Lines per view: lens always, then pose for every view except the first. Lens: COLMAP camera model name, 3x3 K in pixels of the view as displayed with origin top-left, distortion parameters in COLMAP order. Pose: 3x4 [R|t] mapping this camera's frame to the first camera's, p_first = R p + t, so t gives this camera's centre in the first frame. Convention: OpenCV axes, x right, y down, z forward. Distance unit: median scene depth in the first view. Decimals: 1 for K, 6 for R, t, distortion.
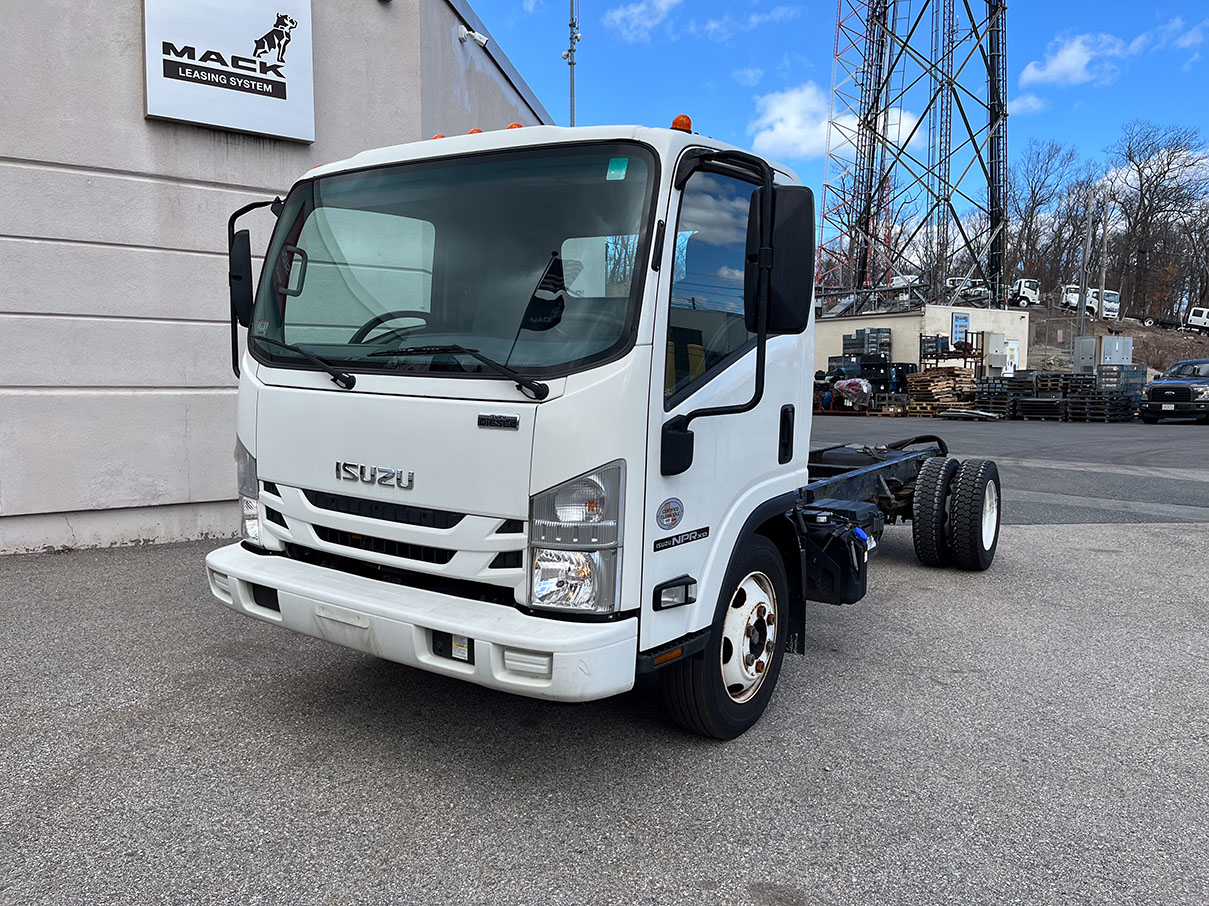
lens RADIAL K [[911.1, 0, 611.5], [0, 911.1, 454.8], [0, 0, 1]] dist [0.078674, -0.101536]
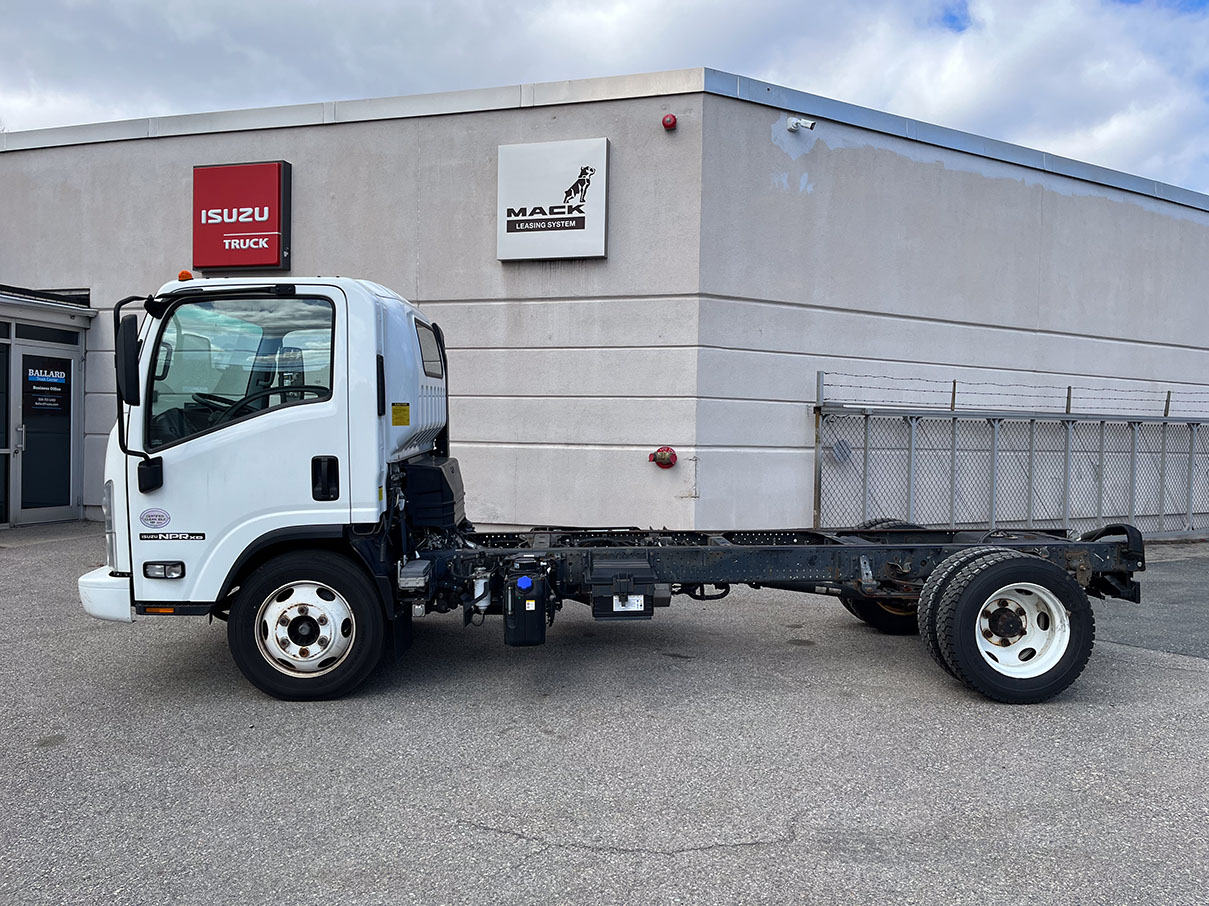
lens RADIAL K [[911.1, 0, 611.5], [0, 911.1, 454.8], [0, 0, 1]] dist [0.078674, -0.101536]
pose [[0.603929, 0.025164, -0.796641, 1.307913], [-0.079953, 0.996373, -0.029139, -0.044591], [0.793018, 0.081291, 0.603750, 0.466941]]
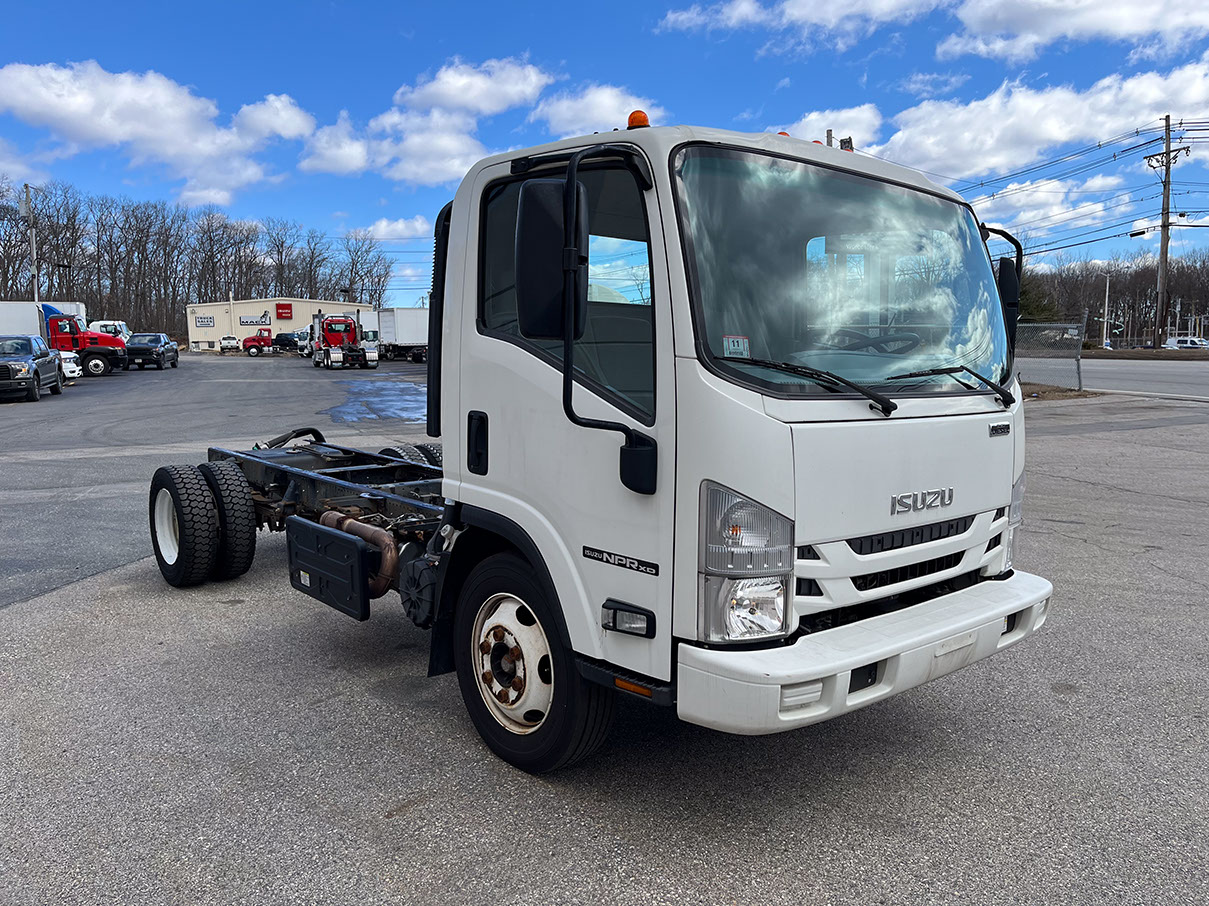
lens RADIAL K [[908.6, 0, 606.9], [0, 908.6, 448.6], [0, 0, 1]] dist [0.073656, -0.099971]
pose [[0.256989, -0.116811, 0.959329, -0.995568], [0.092061, 0.991113, 0.096020, -0.122902], [-0.962019, 0.063640, 0.265459, 0.822802]]
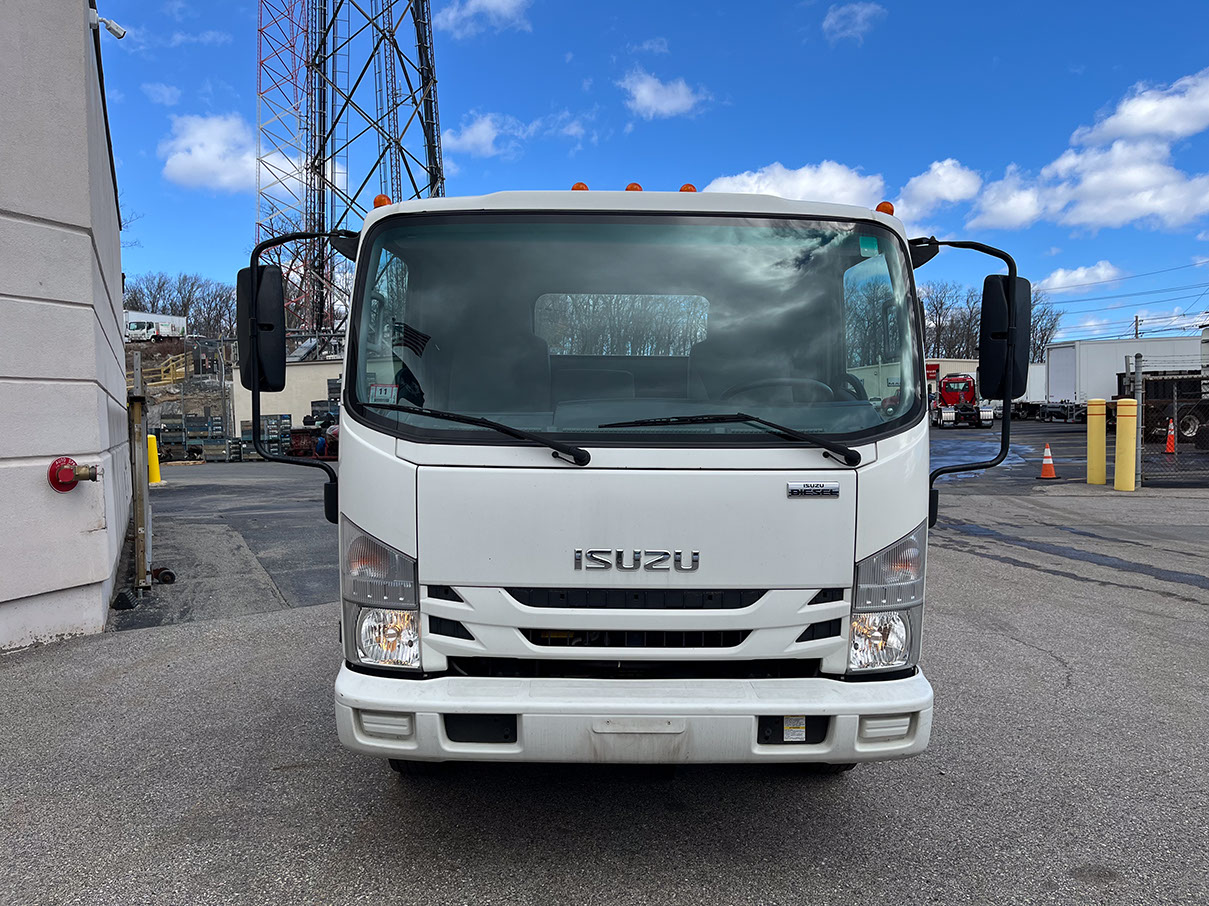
lens RADIAL K [[911.1, 0, 611.5], [0, 911.1, 454.8], [0, 0, 1]] dist [0.078674, -0.101536]
pose [[0.819277, -0.046329, 0.571523, -0.606482], [0.072323, 0.997120, -0.022845, -0.047669], [-0.568819, 0.060051, 0.820268, 0.216206]]
